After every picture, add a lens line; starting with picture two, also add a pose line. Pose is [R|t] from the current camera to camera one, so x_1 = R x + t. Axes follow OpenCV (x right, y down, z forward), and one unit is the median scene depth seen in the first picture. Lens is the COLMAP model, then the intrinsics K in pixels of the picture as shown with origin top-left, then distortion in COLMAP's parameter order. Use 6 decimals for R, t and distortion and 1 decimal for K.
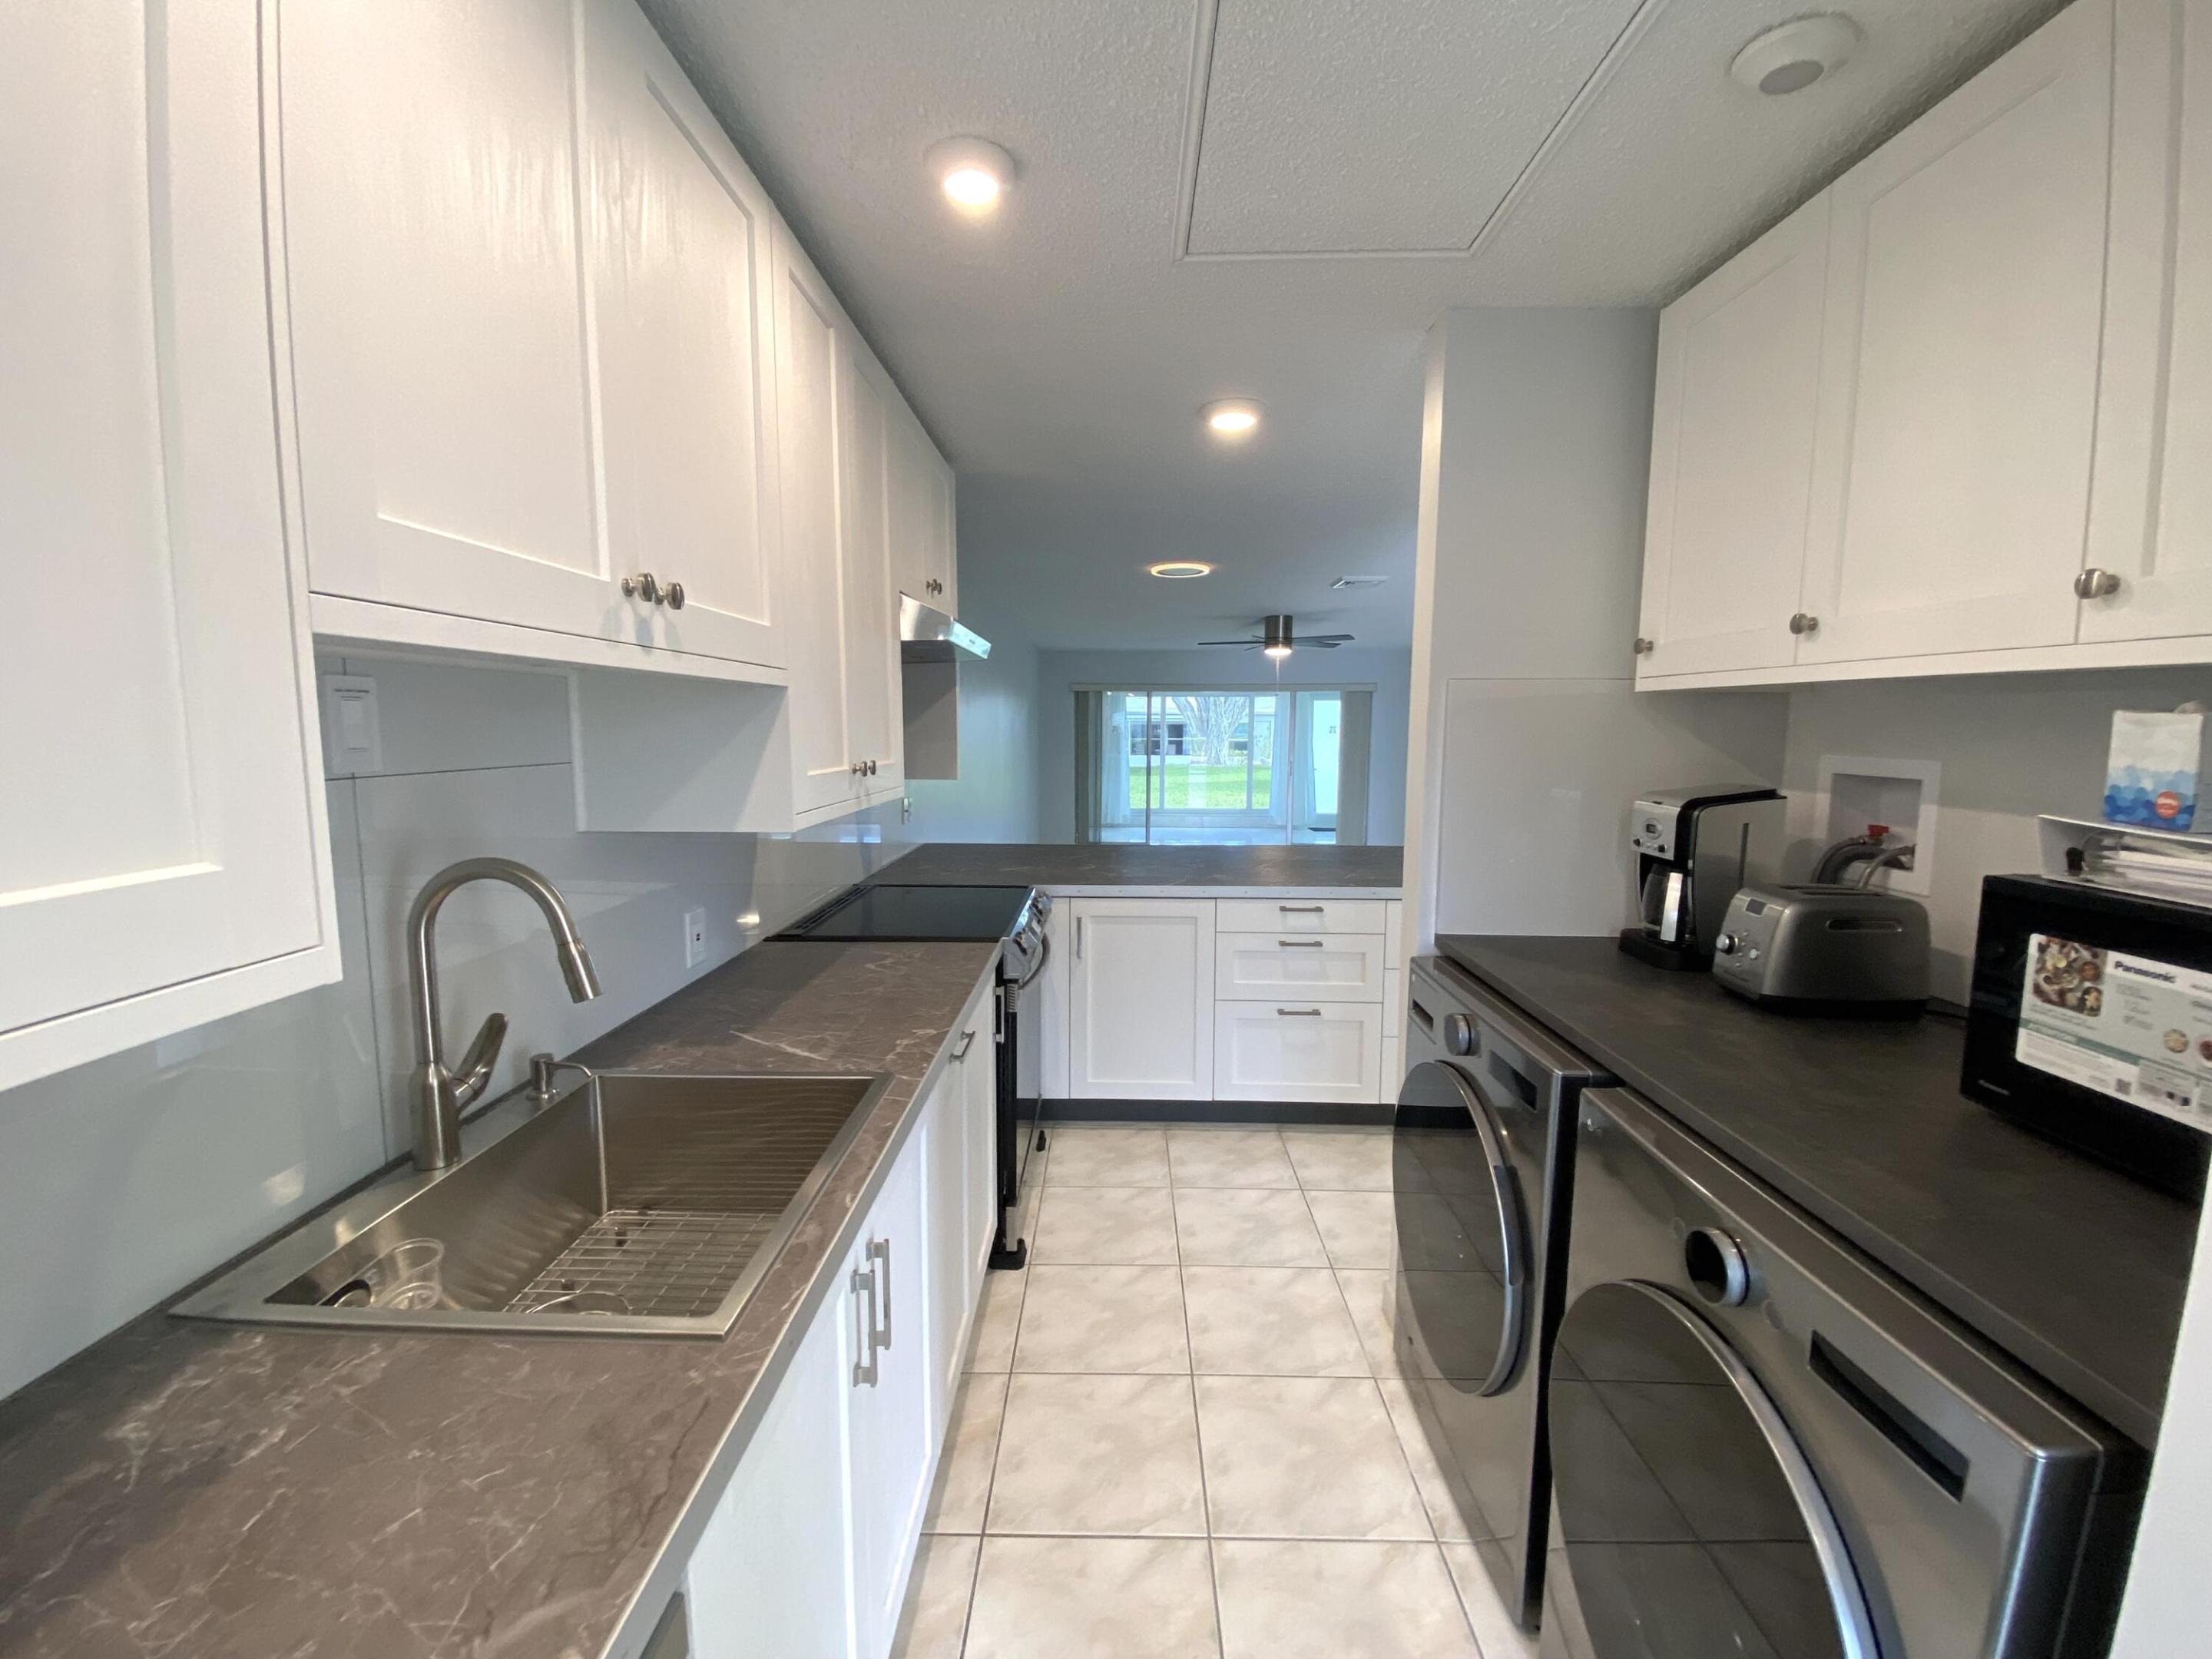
lens RADIAL K [[900.9, 0, 1111.5], [0, 900.9, 824.0], [0, 0, 1]] dist [0.001345, -0.000016]
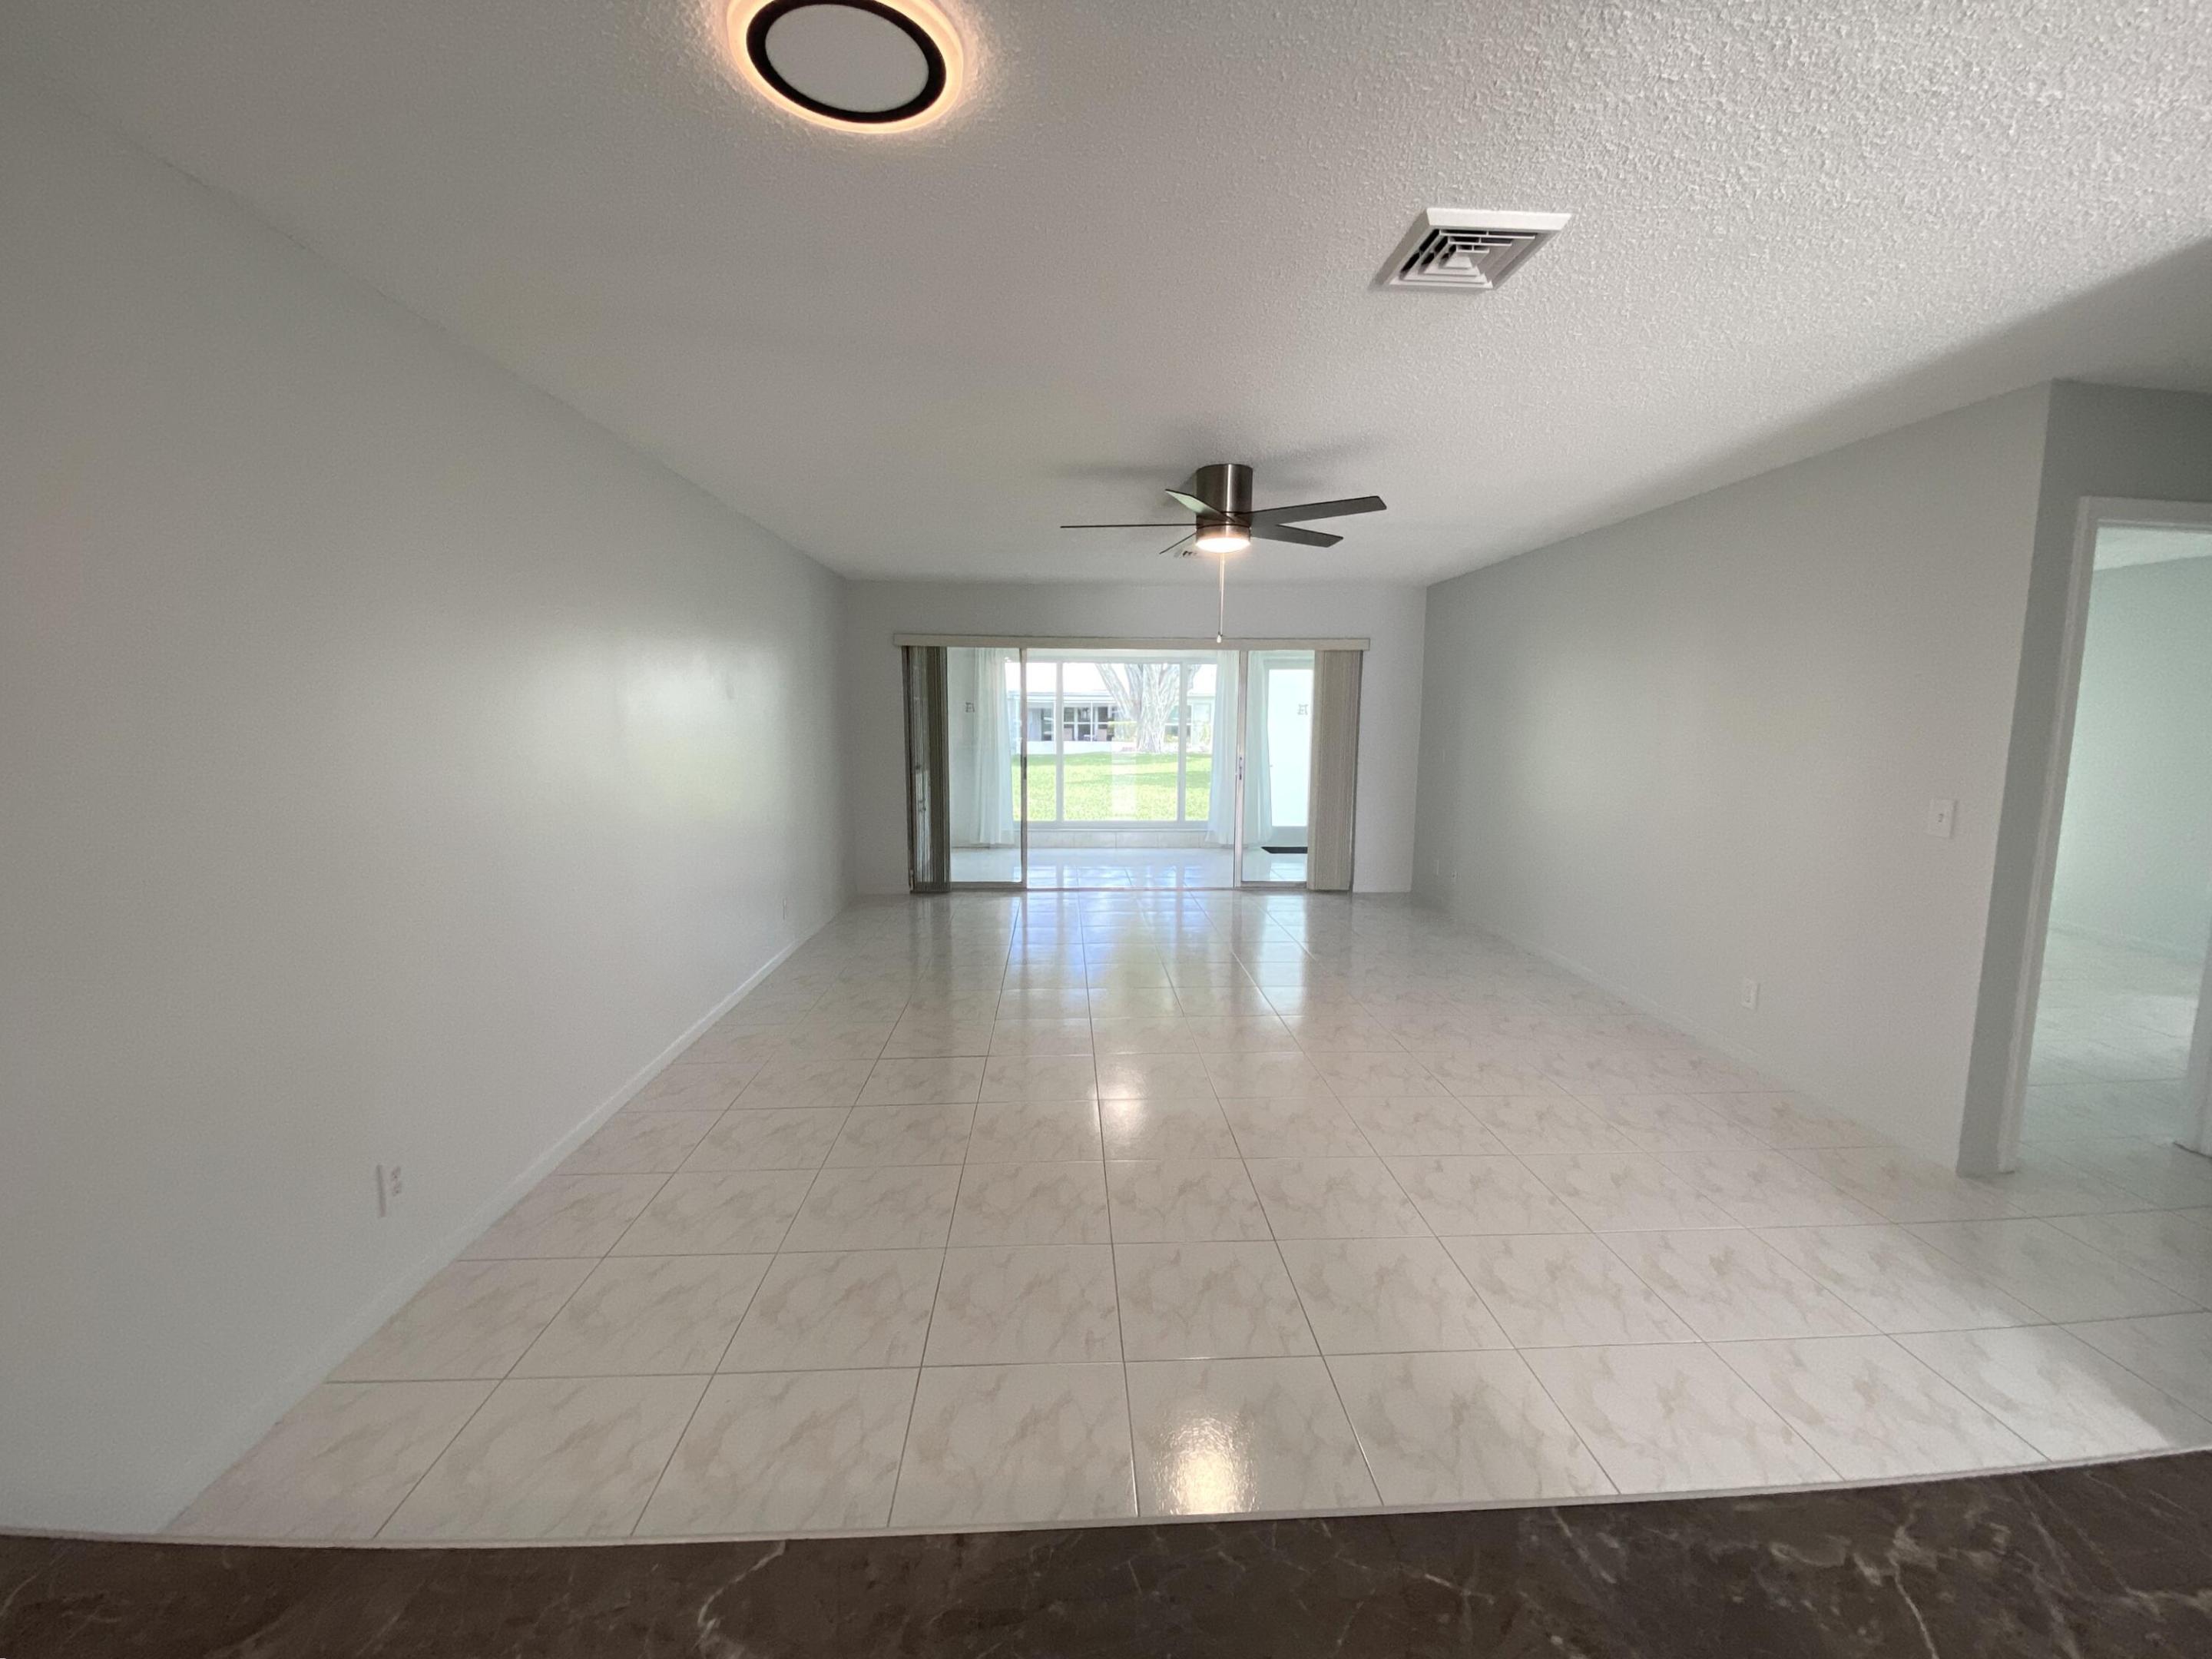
lens RADIAL K [[877.3, 0, 1098.1], [0, 877.3, 821.6], [0, 0, 1]] dist [-0.000094, -0.000079]
pose [[0.998902, -0.008193, 0.046116, 0.058279], [0.007396, 0.999821, 0.017423, -0.030247], [-0.046250, -0.017063, 0.998784, 0.326265]]
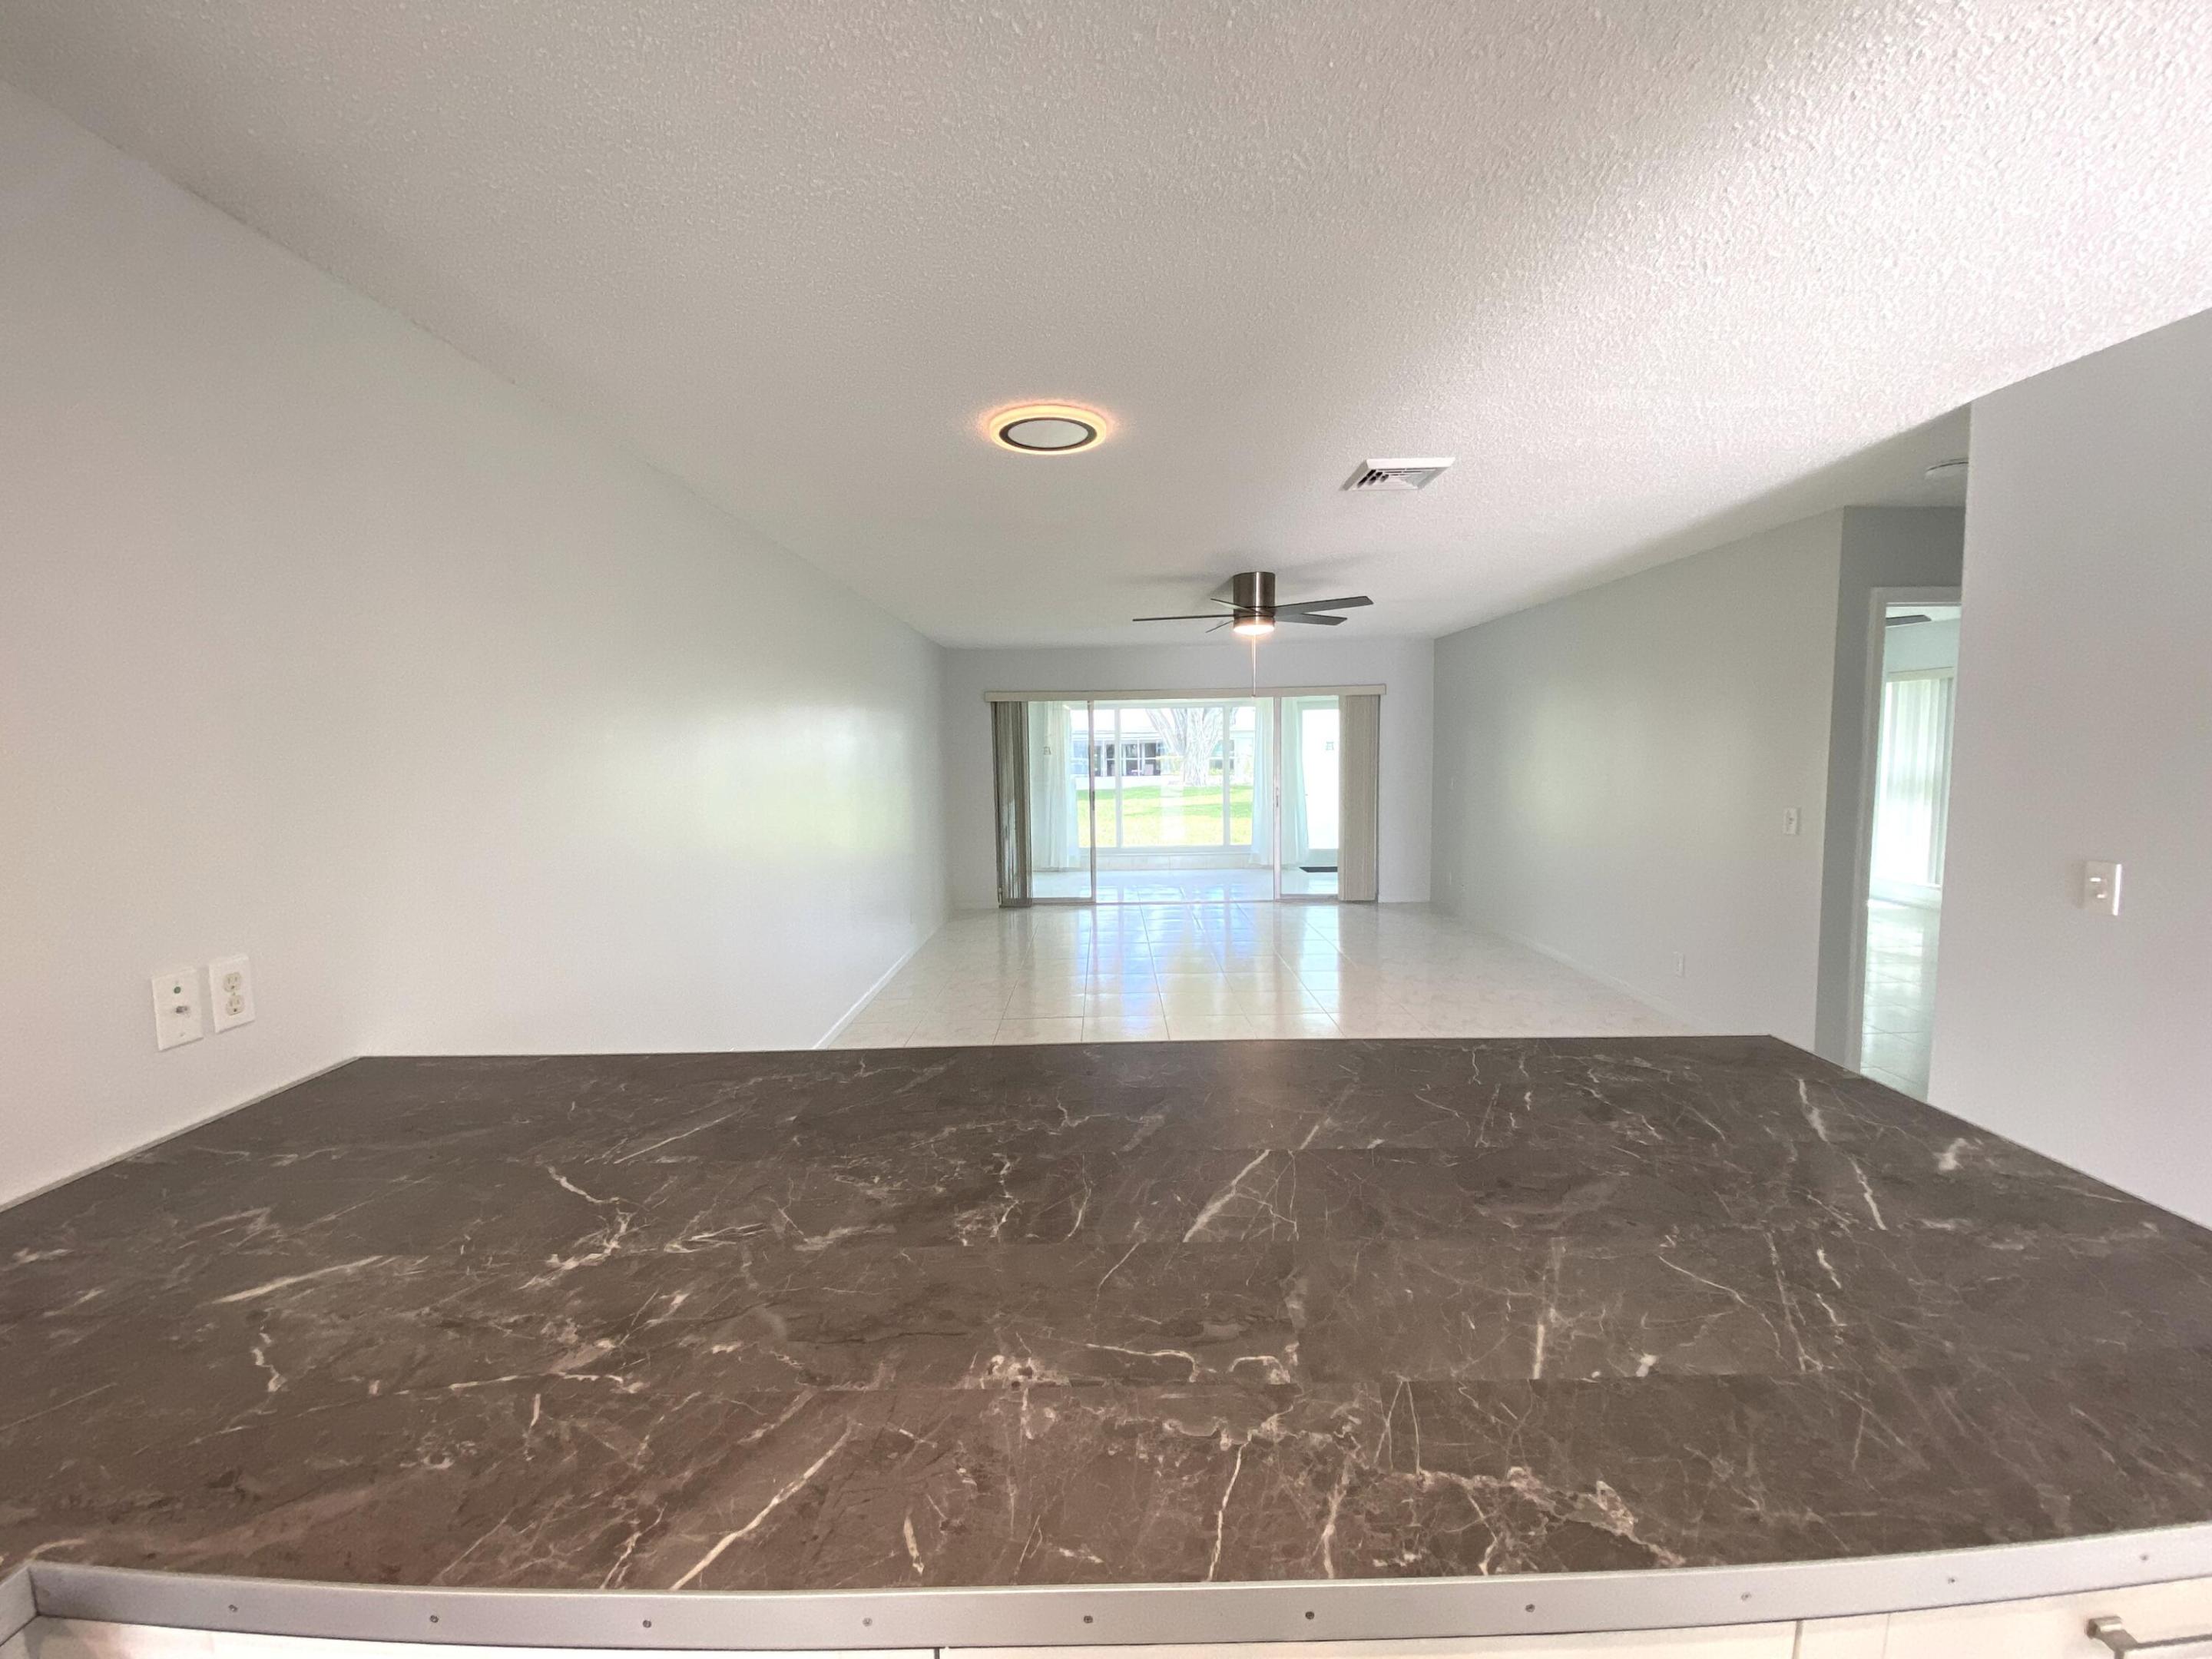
lens RADIAL K [[877.3, 0, 1098.1], [0, 877.3, 821.6], [0, 0, 1]] dist [-0.000094, -0.000079]
pose [[0.999668, -0.025494, -0.003858, 0.043172], [0.025400, 0.999422, -0.022614, -0.024048], [0.004433, 0.022508, 0.999737, 0.224079]]
